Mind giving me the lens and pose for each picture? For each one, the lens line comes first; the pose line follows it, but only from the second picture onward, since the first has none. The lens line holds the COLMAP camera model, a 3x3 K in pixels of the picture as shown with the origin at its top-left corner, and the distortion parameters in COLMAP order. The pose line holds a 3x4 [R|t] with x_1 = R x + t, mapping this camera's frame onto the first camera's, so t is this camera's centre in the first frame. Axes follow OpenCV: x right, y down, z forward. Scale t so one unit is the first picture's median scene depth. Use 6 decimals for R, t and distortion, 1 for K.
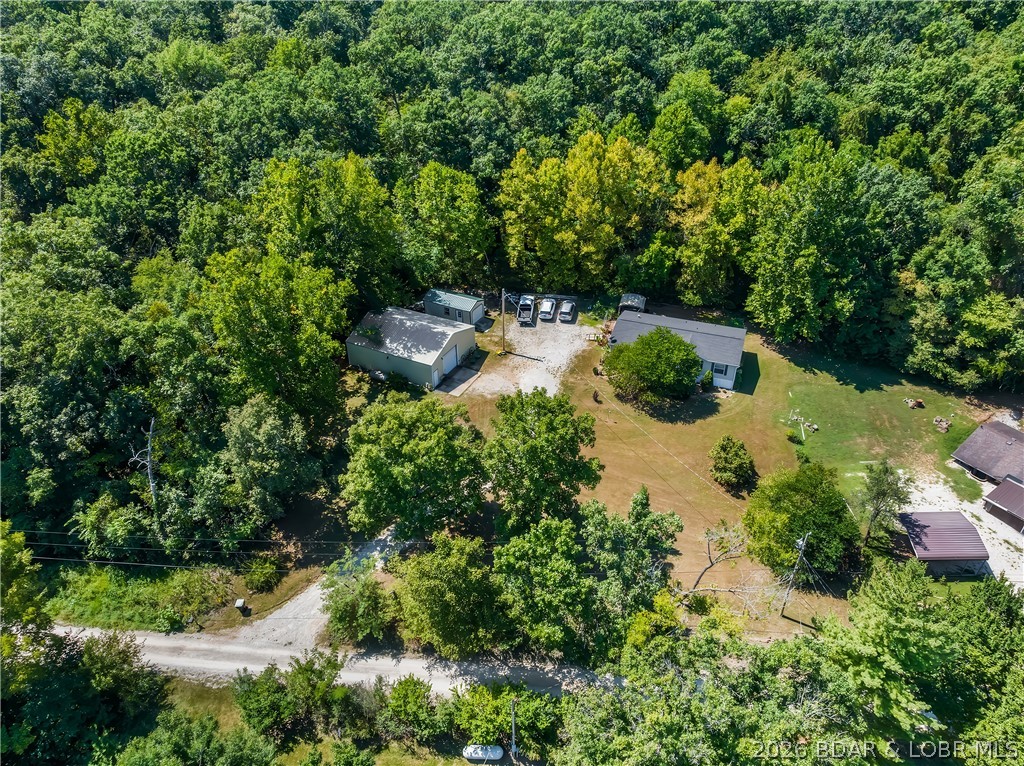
lens RADIAL K [[719.0, 0, 512.0], [0, 719.0, 383.0], [0, 0, 1]] dist [-0.046892, 0.033486]
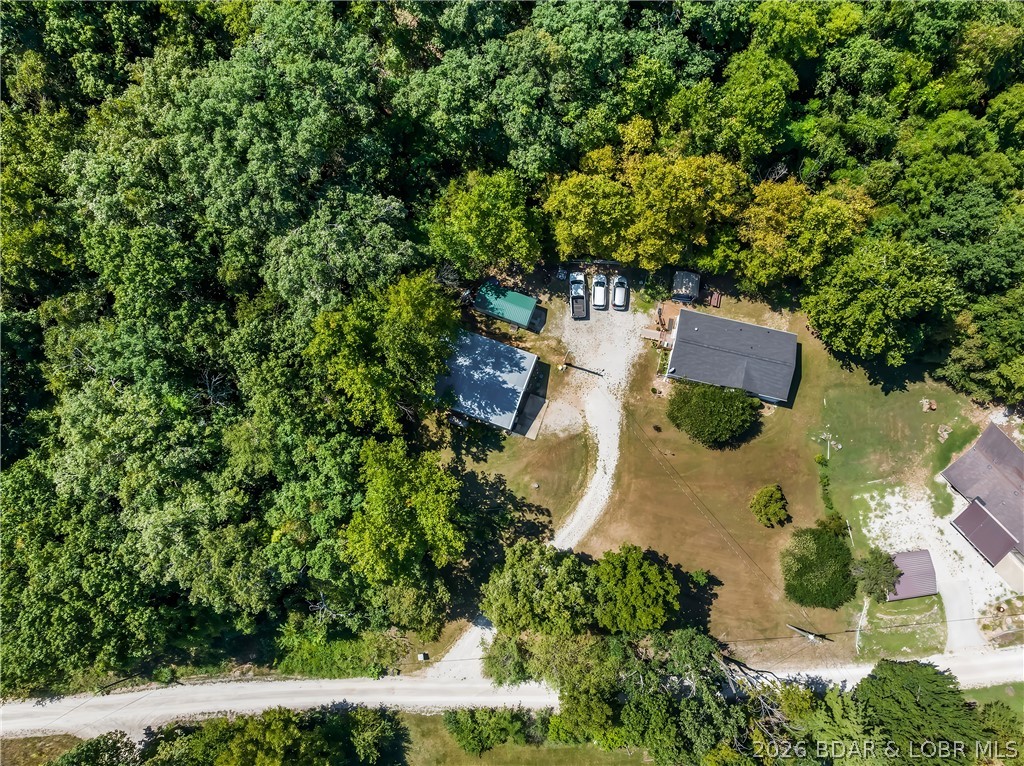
lens RADIAL K [[719.0, 0, 512.0], [0, 719.0, 383.0], [0, 0, 1]] dist [-0.046892, 0.033486]
pose [[0.991896, -0.125576, 0.019301, -0.117965], [0.073175, 0.688844, 0.721207, -0.837441], [-0.103862, -0.713950, 0.692451, 0.282359]]
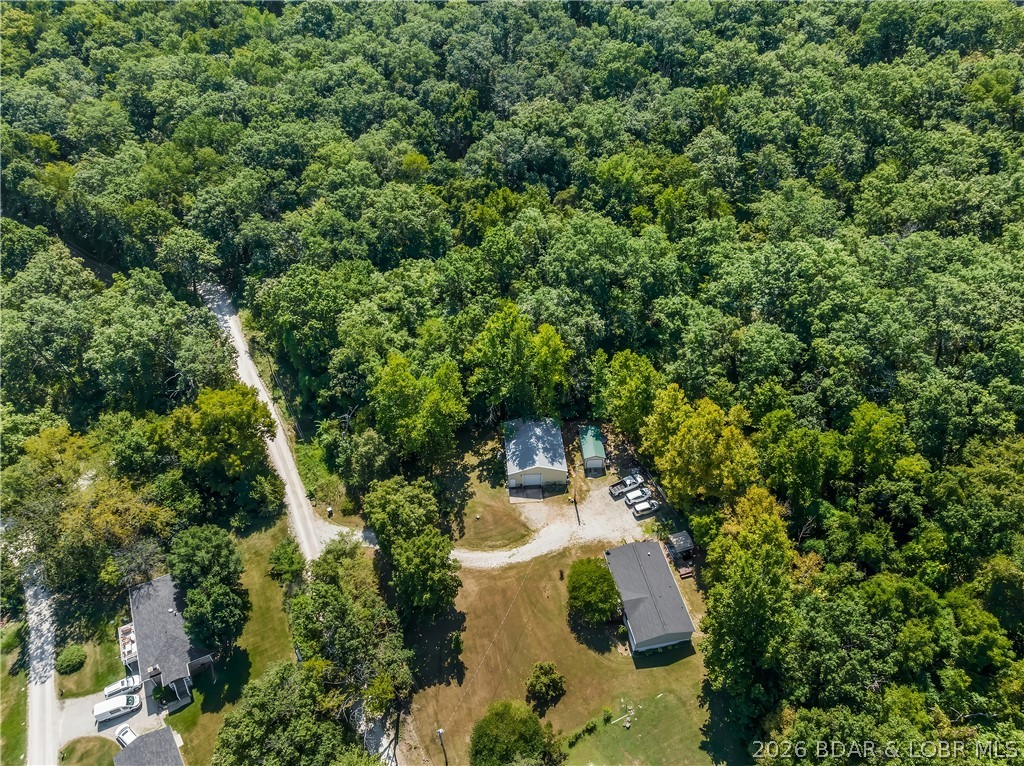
lens RADIAL K [[719.0, 0, 512.0], [0, 719.0, 383.0], [0, 0, 1]] dist [-0.046892, 0.033486]
pose [[0.523371, 0.576642, -0.627349, 0.680912], [-0.478181, 0.808135, 0.343889, -0.662470], [0.705284, 0.120005, 0.698694, -0.037607]]
